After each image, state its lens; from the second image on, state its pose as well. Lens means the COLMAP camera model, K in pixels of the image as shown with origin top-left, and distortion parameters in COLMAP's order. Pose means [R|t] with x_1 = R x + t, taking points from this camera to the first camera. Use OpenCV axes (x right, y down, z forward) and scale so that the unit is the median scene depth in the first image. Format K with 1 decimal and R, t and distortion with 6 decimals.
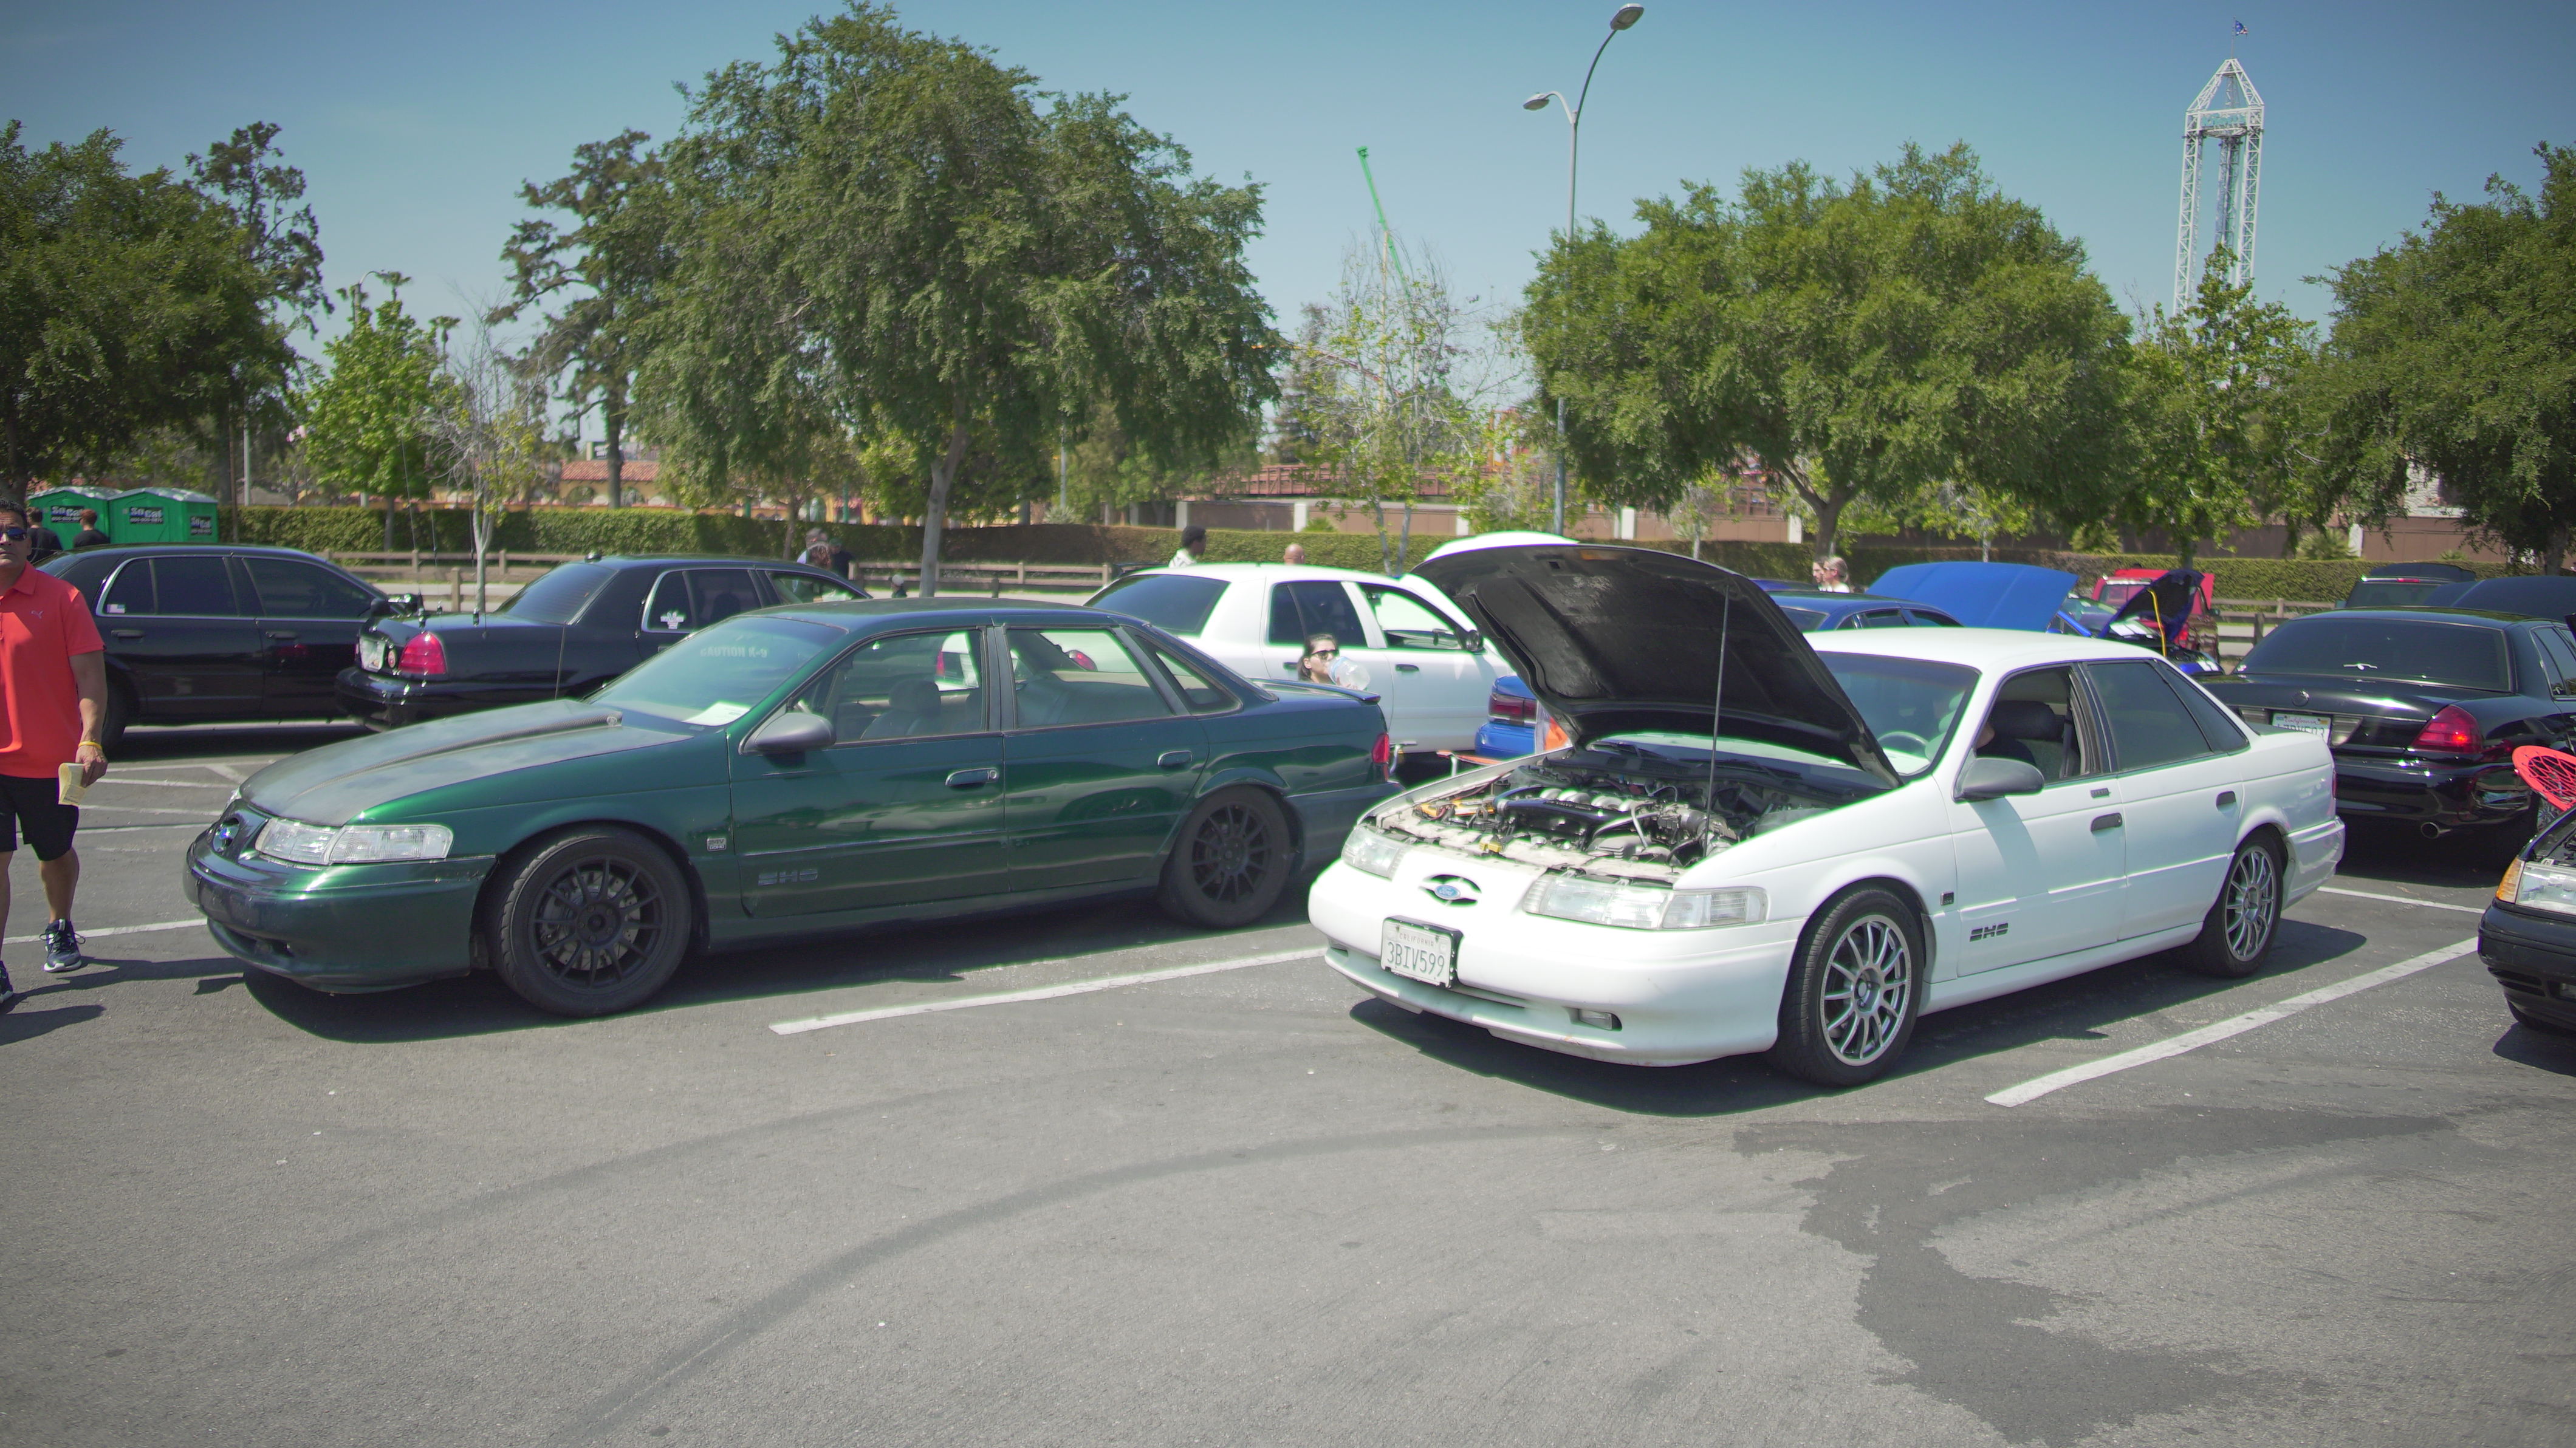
lens RADIAL K [[1736.4, 0, 1288.0], [0, 1736.4, 724.0], [0, 0, 1]] dist [-0.050714, 0.001022]
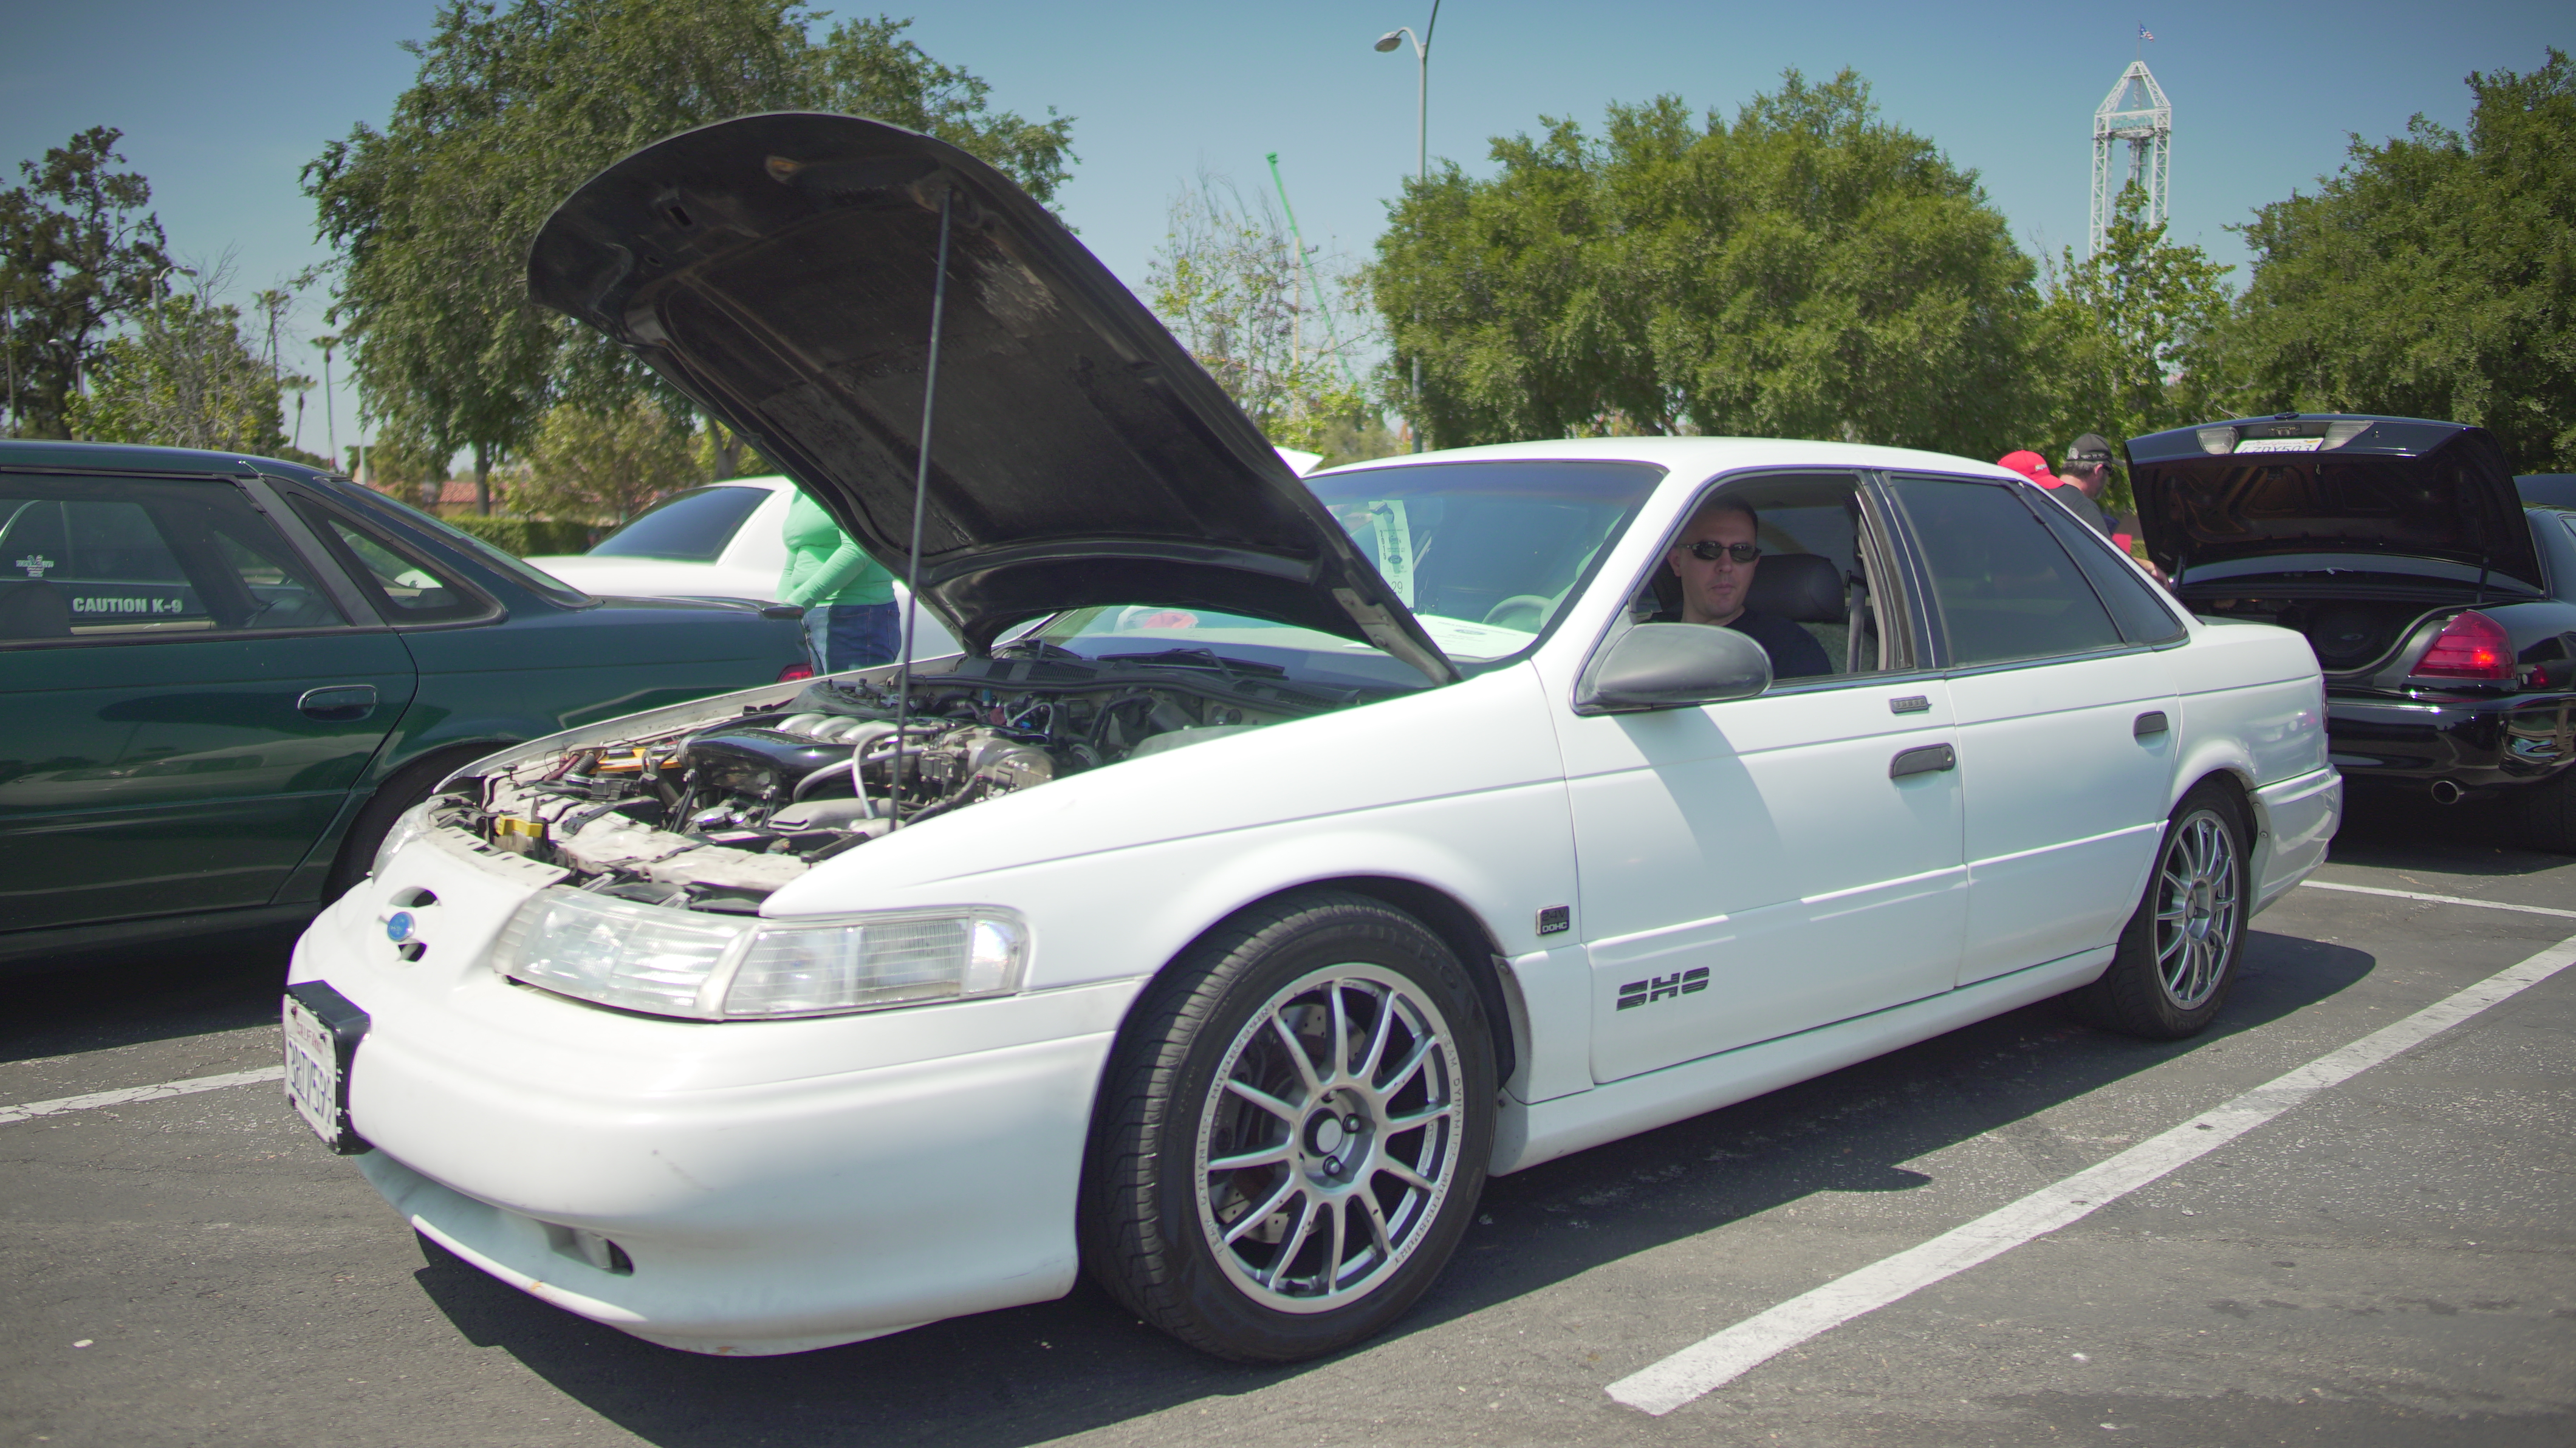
lens RADIAL K [[1734.6, 0, 1288.0], [0, 1734.6, 724.0], [0, 0, 1]] dist [-0.052513, 0.003119]
pose [[0.999147, -0.020361, 0.035937, 0.062269], [0.020731, 0.999736, -0.009947, 0.010944], [-0.035725, 0.010684, 0.999305, 0.113790]]
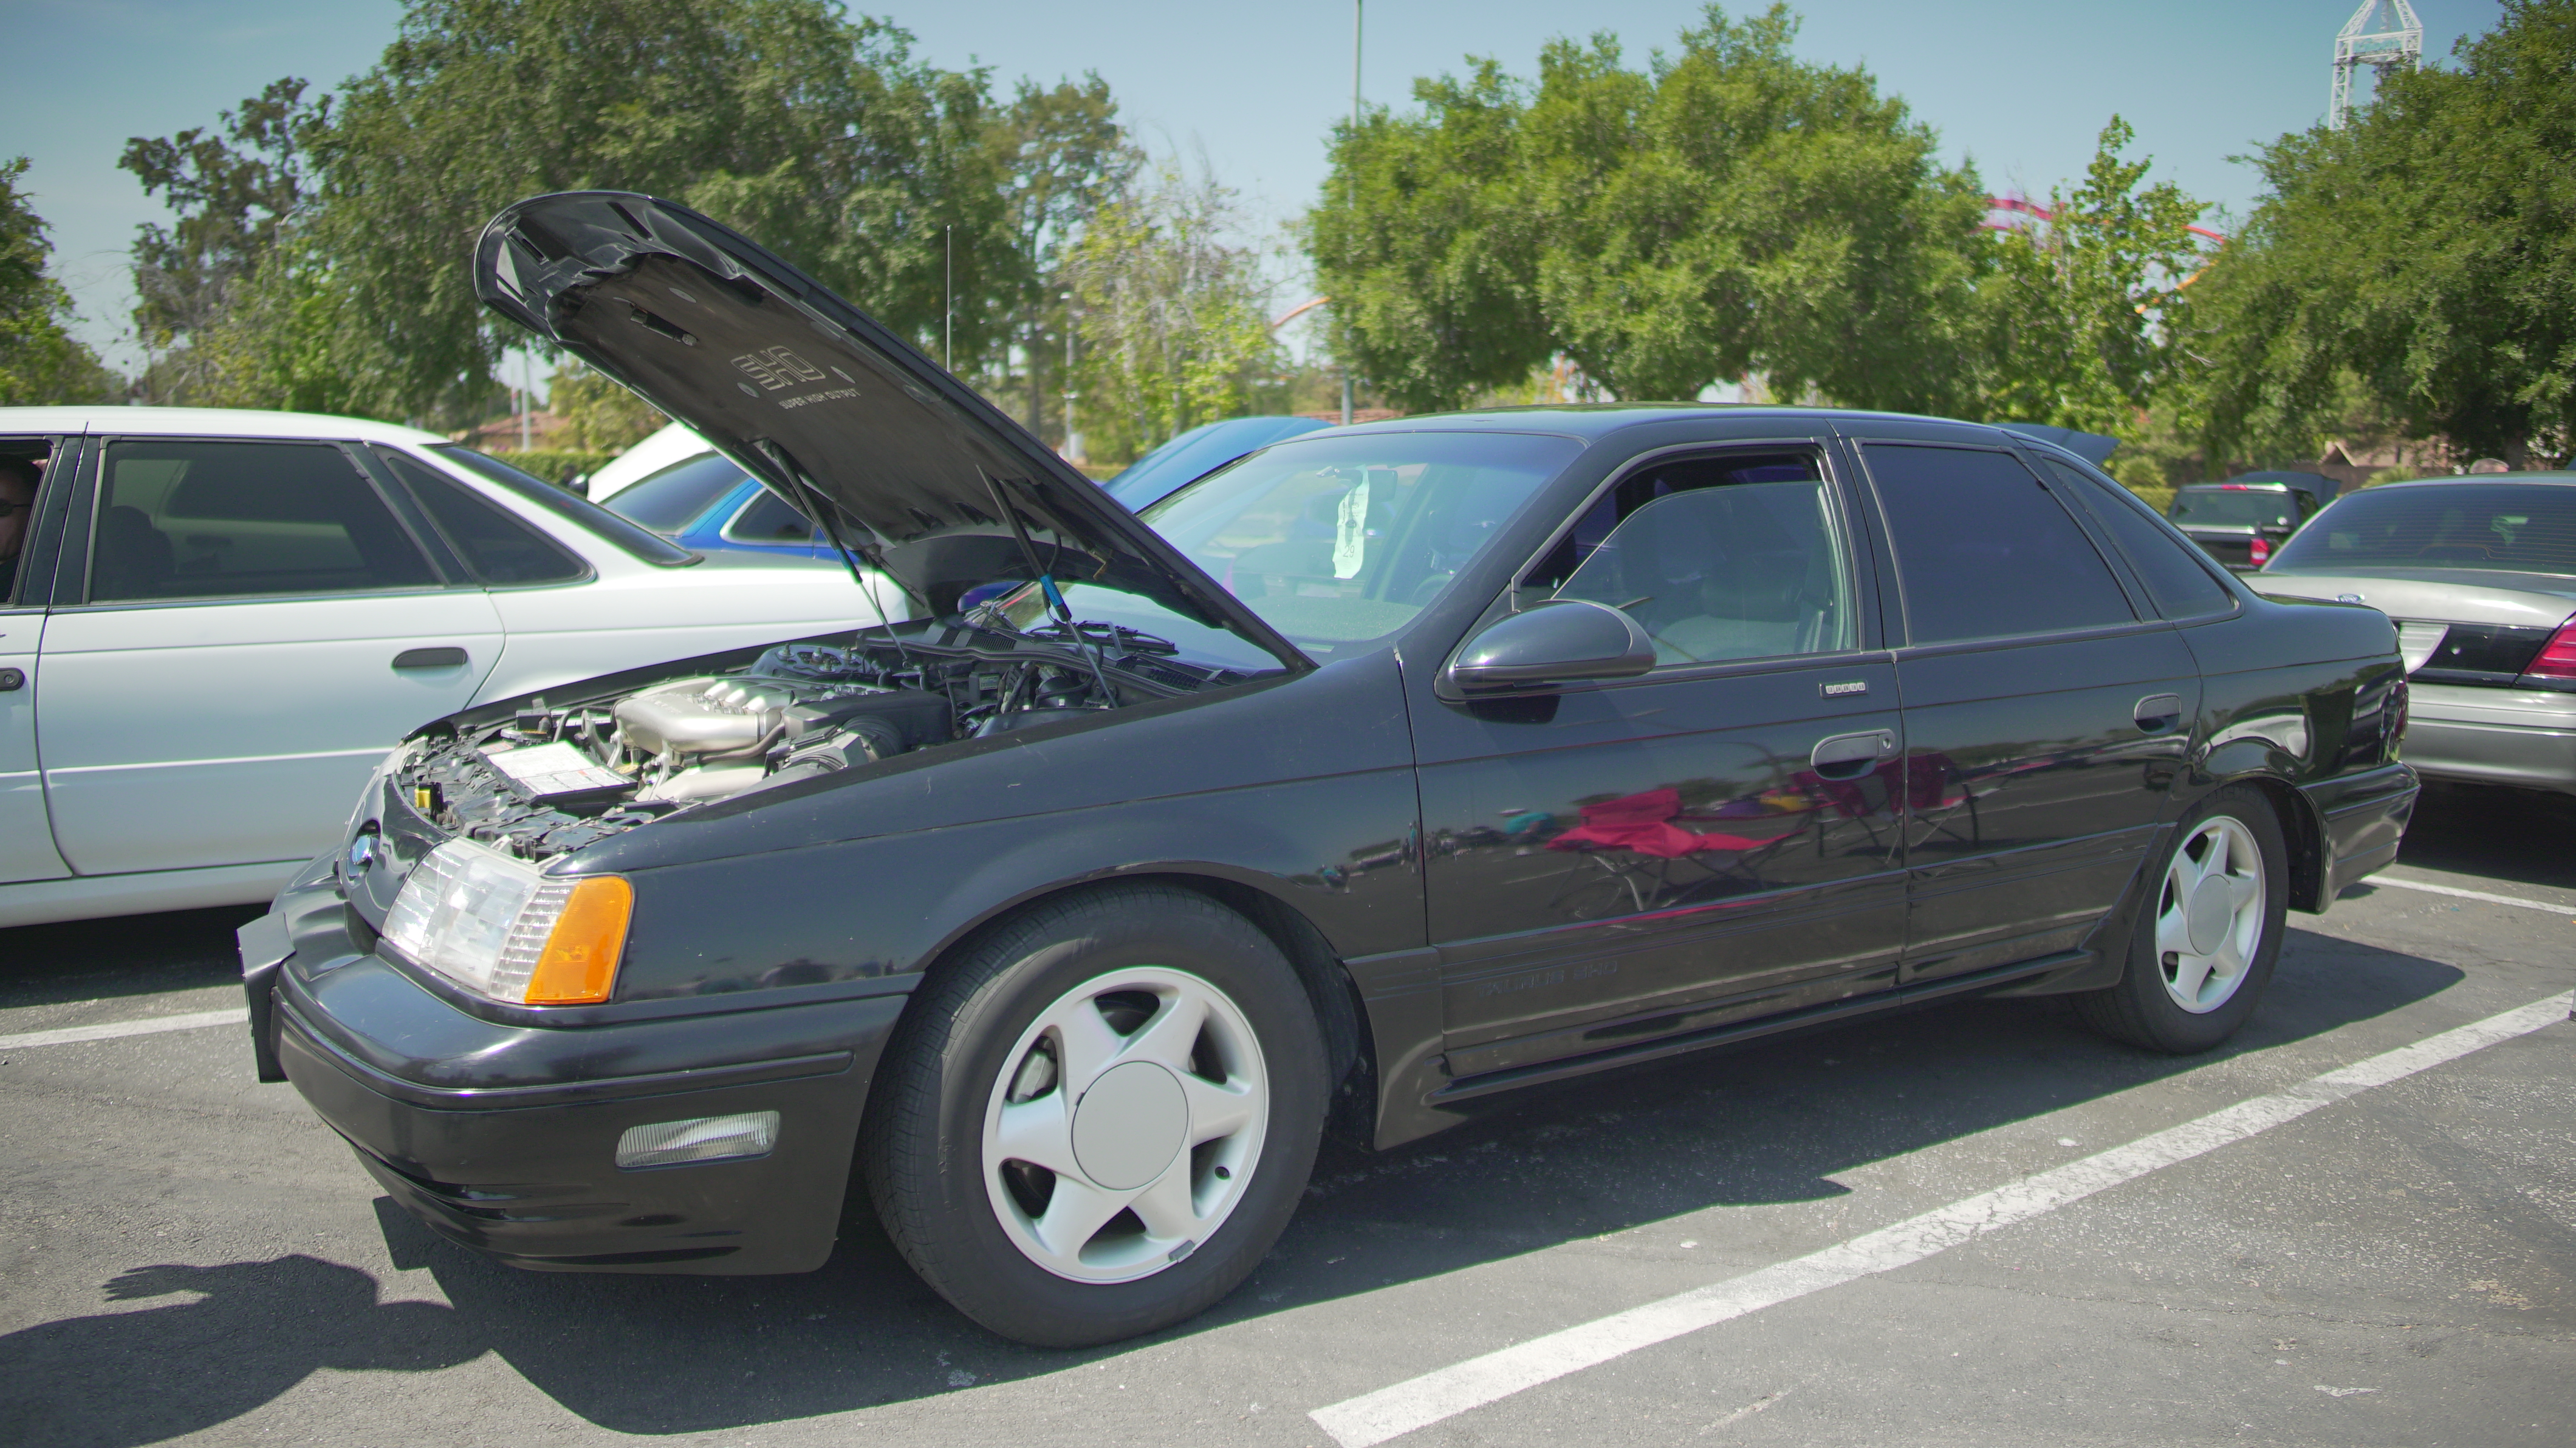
lens RADIAL K [[1736.4, 0, 1288.0], [0, 1736.4, 724.0], [0, 0, 1]] dist [-0.050714, 0.001022]
pose [[0.996699, 0.006752, -0.080902, 0.230873], [-0.004875, 0.999715, 0.023372, 0.014235], [0.081036, -0.022901, 0.996448, 0.096617]]
